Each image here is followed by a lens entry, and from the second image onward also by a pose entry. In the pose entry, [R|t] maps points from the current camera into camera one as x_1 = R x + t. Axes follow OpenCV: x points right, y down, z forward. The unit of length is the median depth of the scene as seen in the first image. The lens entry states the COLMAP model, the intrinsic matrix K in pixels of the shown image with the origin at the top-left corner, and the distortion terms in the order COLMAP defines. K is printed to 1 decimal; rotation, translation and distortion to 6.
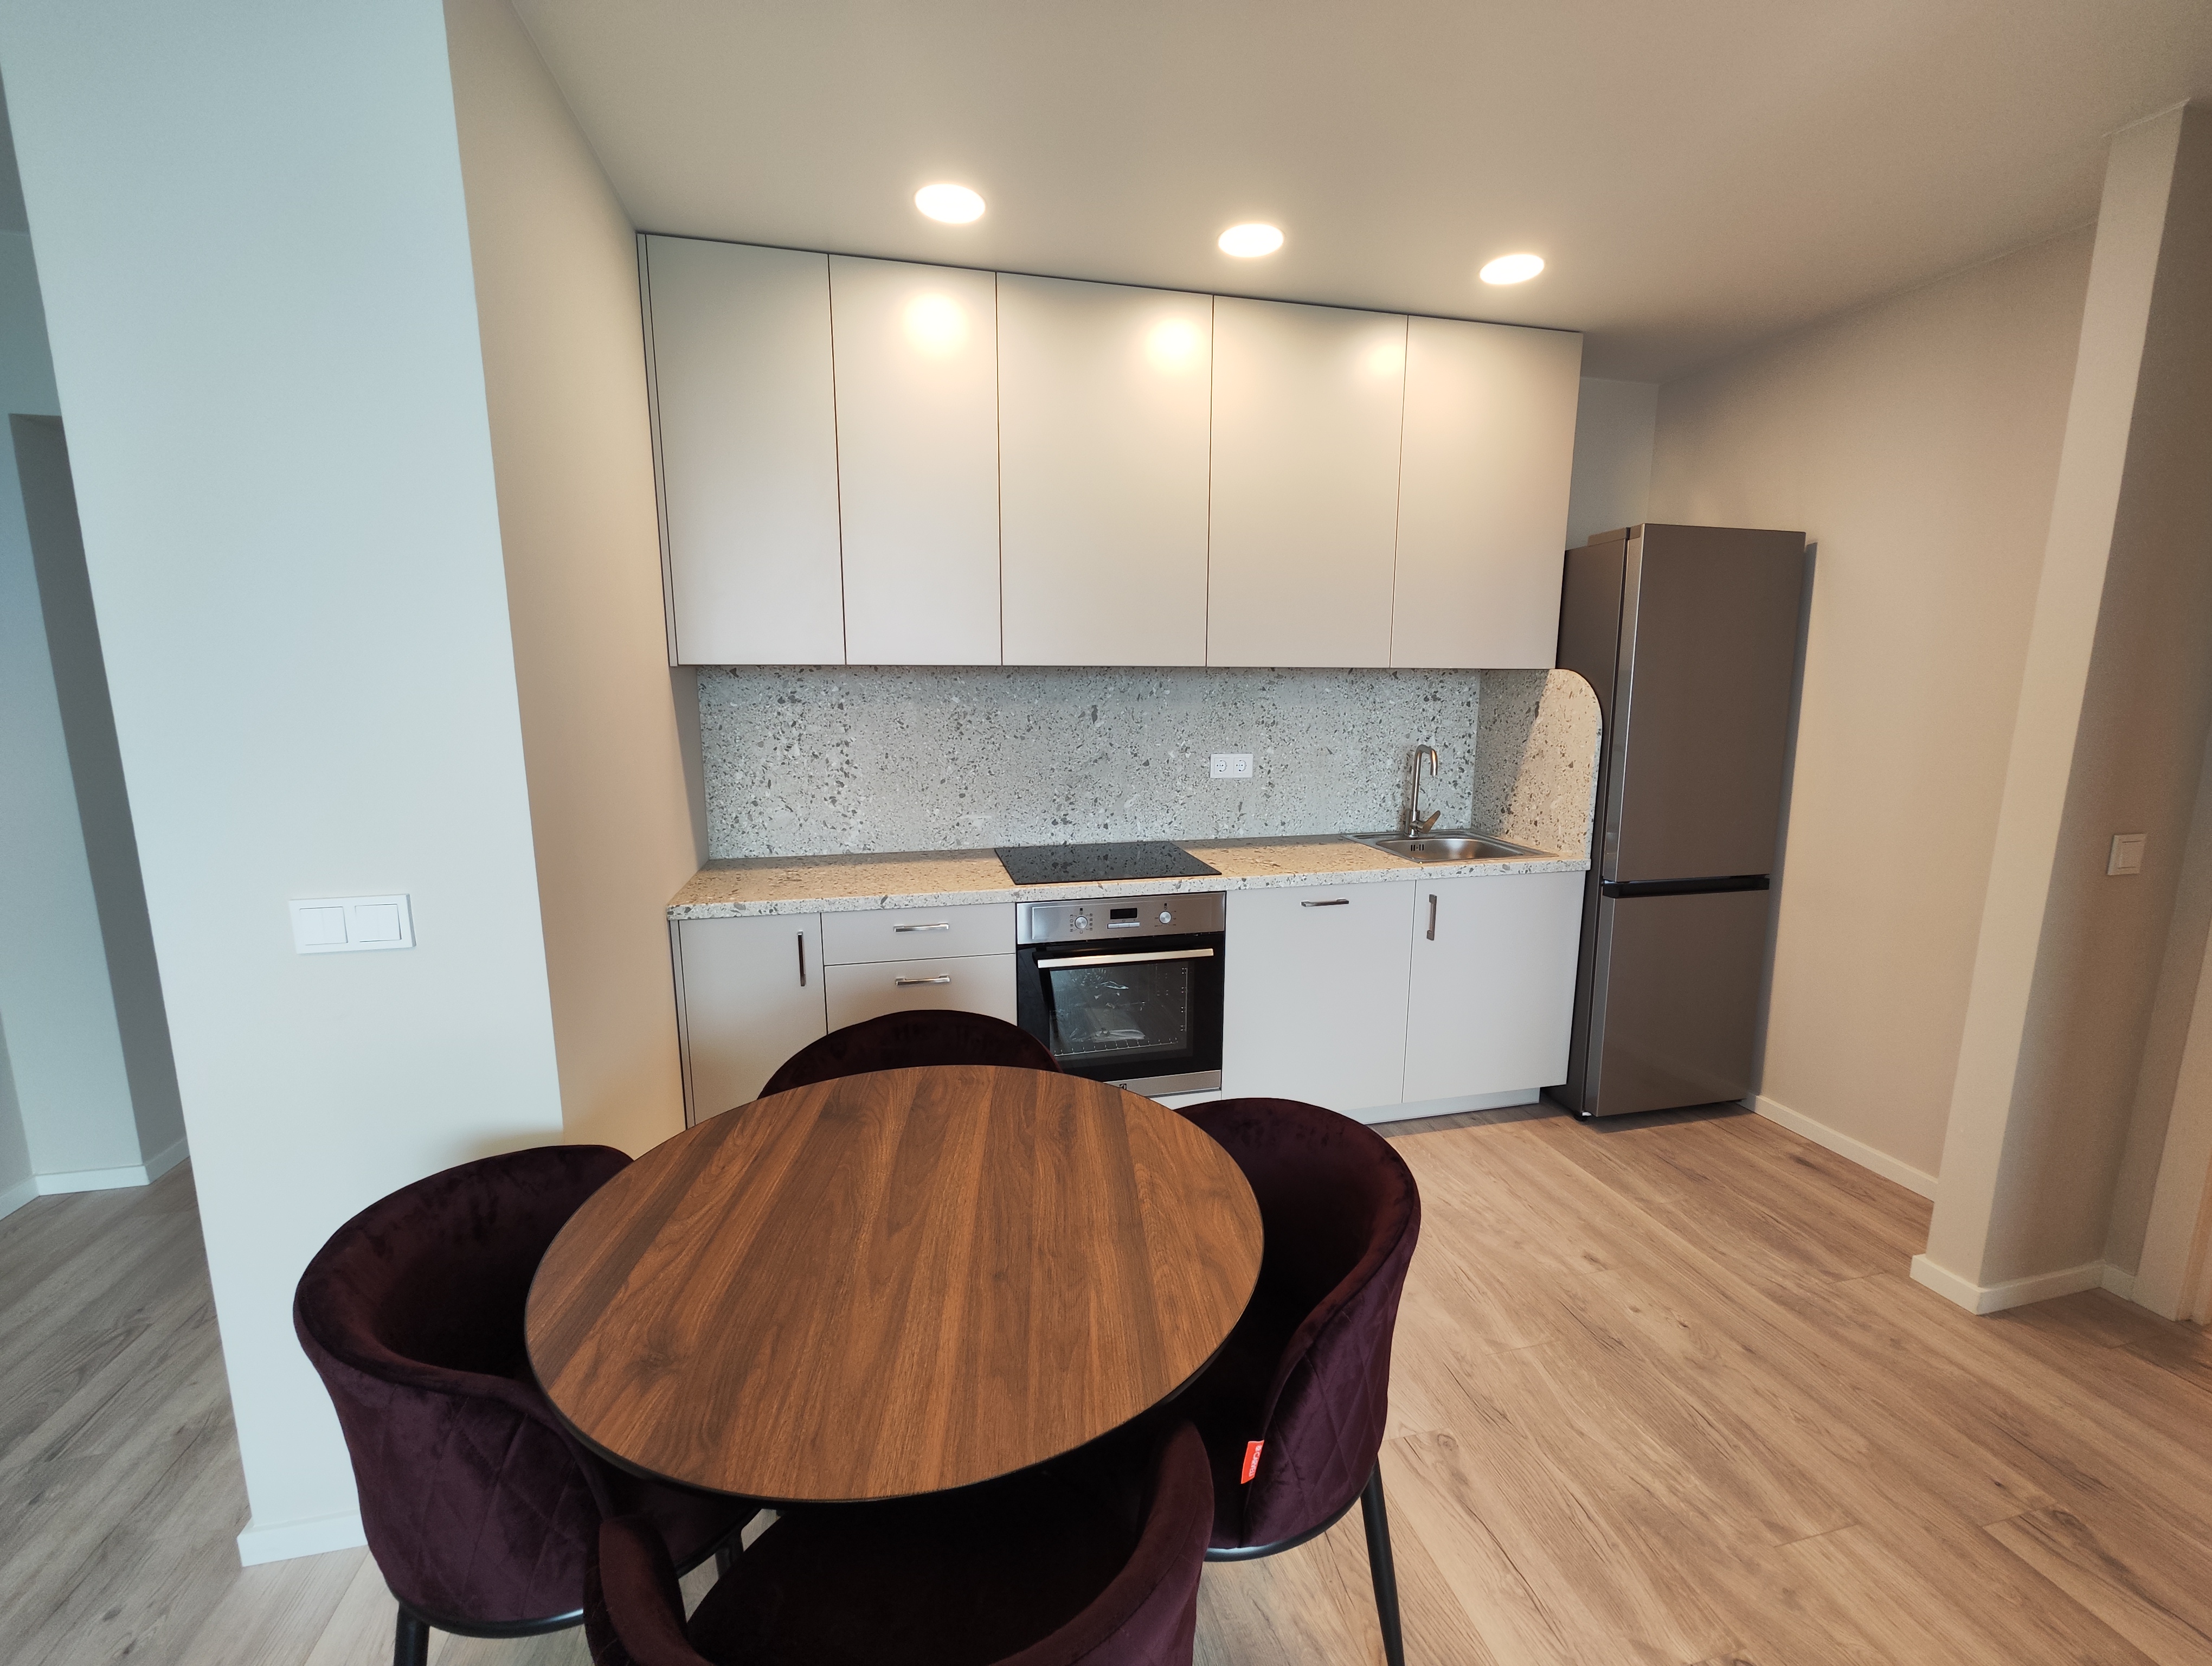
lens RADIAL K [[920.0, 0, 1093.8], [0, 920.0, 833.6], [0, 0, 1]] dist [0.005060, -0.001050]
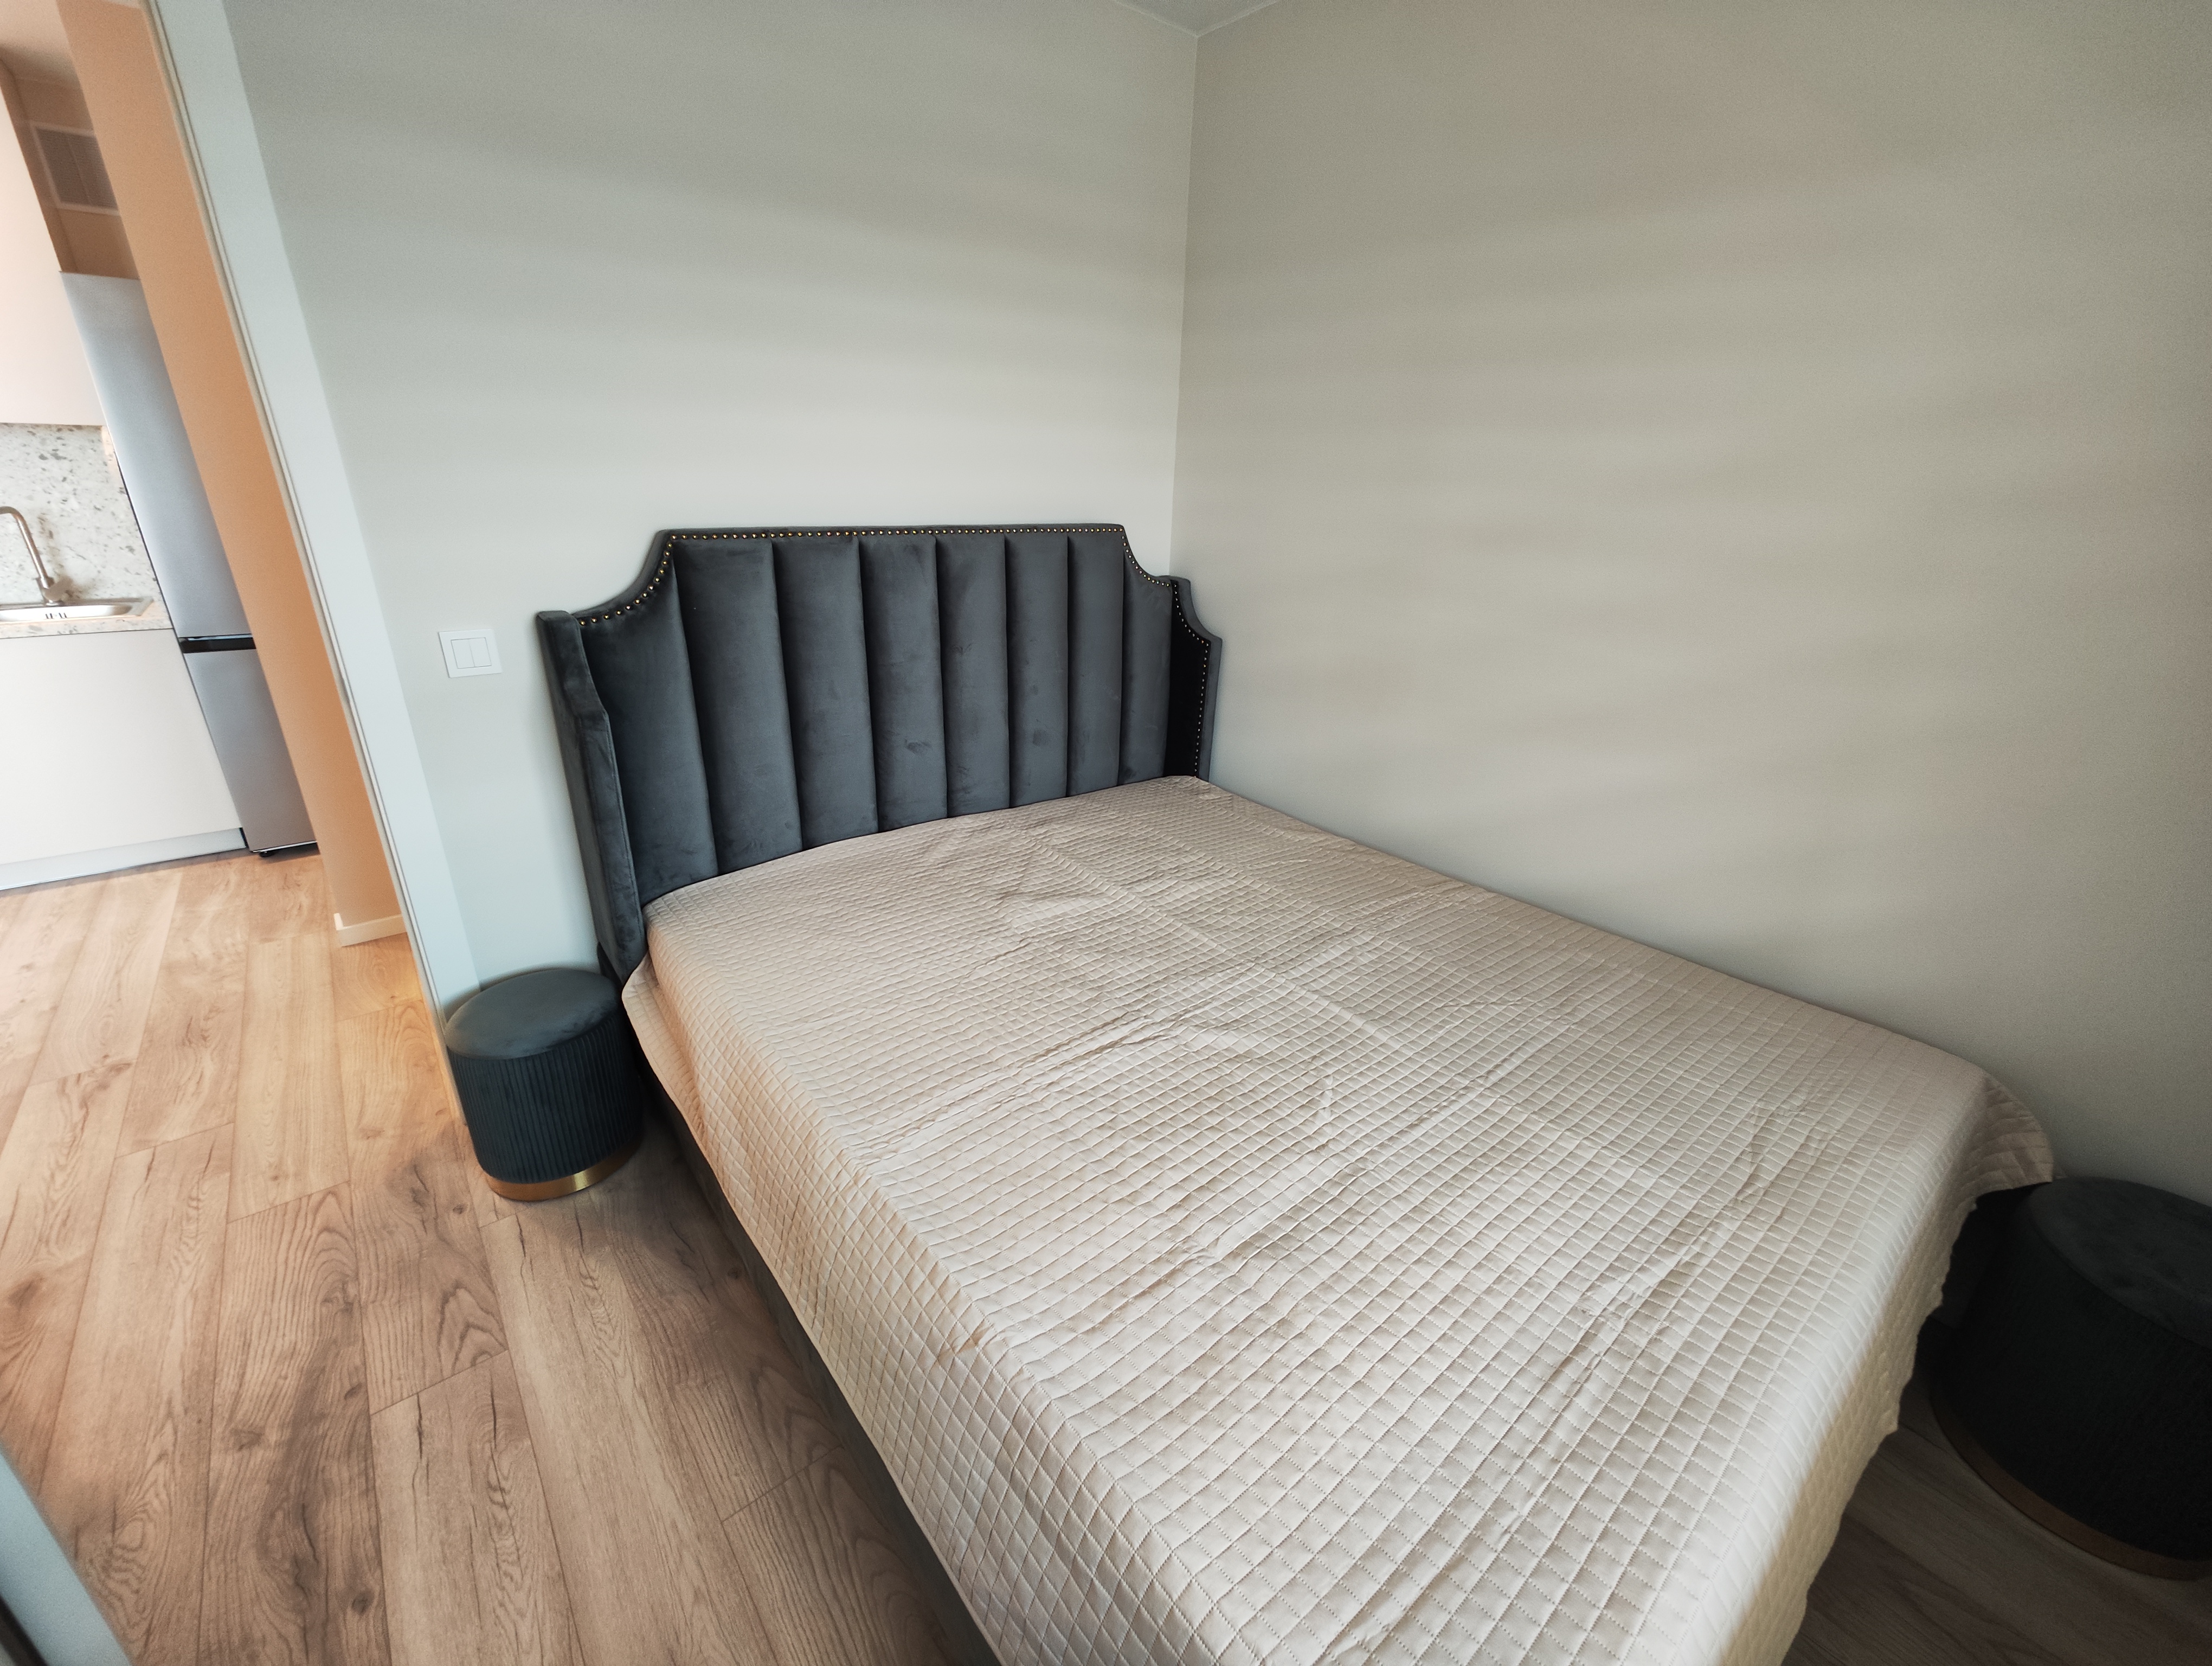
lens RADIAL K [[920.0, 0, 1093.8], [0, 920.0, 833.6], [0, 0, 1]] dist [0.005060, -0.001050]
pose [[0.896322, -0.139205, 0.420985, 1.137715], [0.046525, 0.973726, 0.222919, 0.092133], [-0.440955, -0.180221, 0.879249, -0.514375]]
